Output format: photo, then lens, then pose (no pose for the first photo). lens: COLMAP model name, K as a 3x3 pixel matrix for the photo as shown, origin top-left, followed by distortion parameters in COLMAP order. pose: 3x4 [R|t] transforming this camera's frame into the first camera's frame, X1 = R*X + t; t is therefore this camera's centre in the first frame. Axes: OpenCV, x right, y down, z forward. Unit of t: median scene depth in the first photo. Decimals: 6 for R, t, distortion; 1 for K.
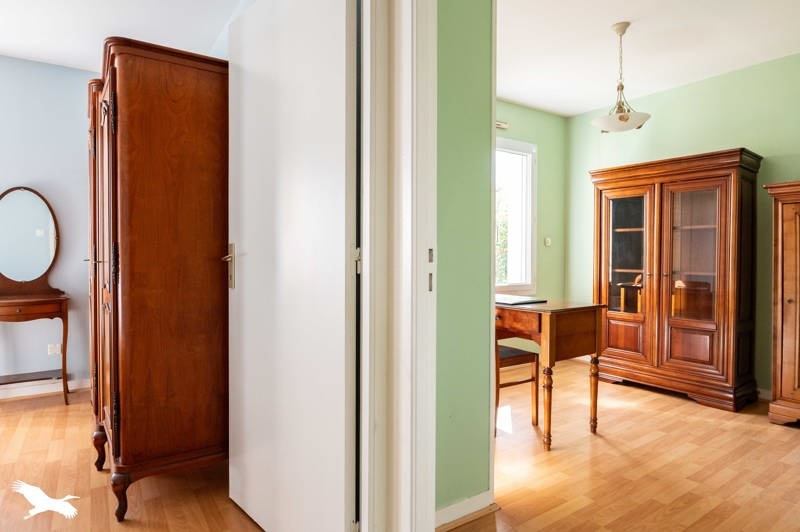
lens RADIAL K [[452.1, 0, 400.0], [0, 452.1, 266.0], [0, 0, 1]] dist [-0.006604, -0.003131]
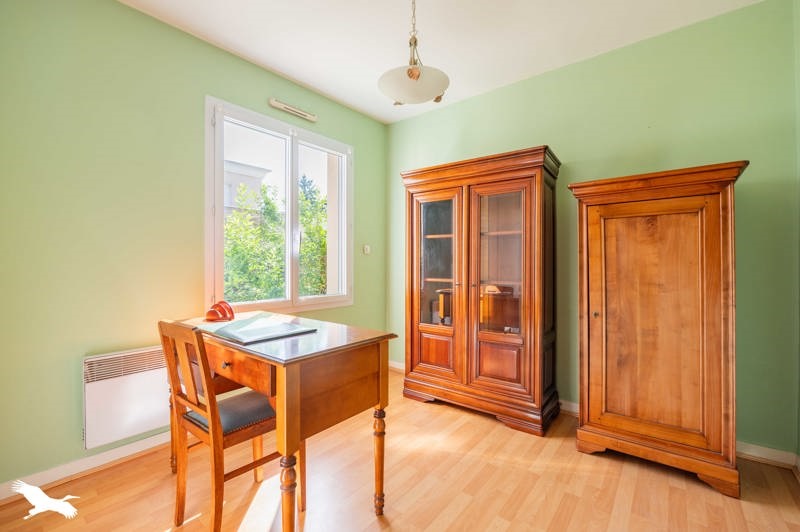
lens RADIAL K [[342.9, 0, 401.7], [0, 342.9, 267.9], [0, 0, 1]] dist [-0.008242, -0.000202]
pose [[0.955514, -0.006236, 0.294881, 0.257290], [0.009042, 0.999926, -0.008154, -0.010789], [-0.294809, 0.010457, 0.955499, 0.397425]]
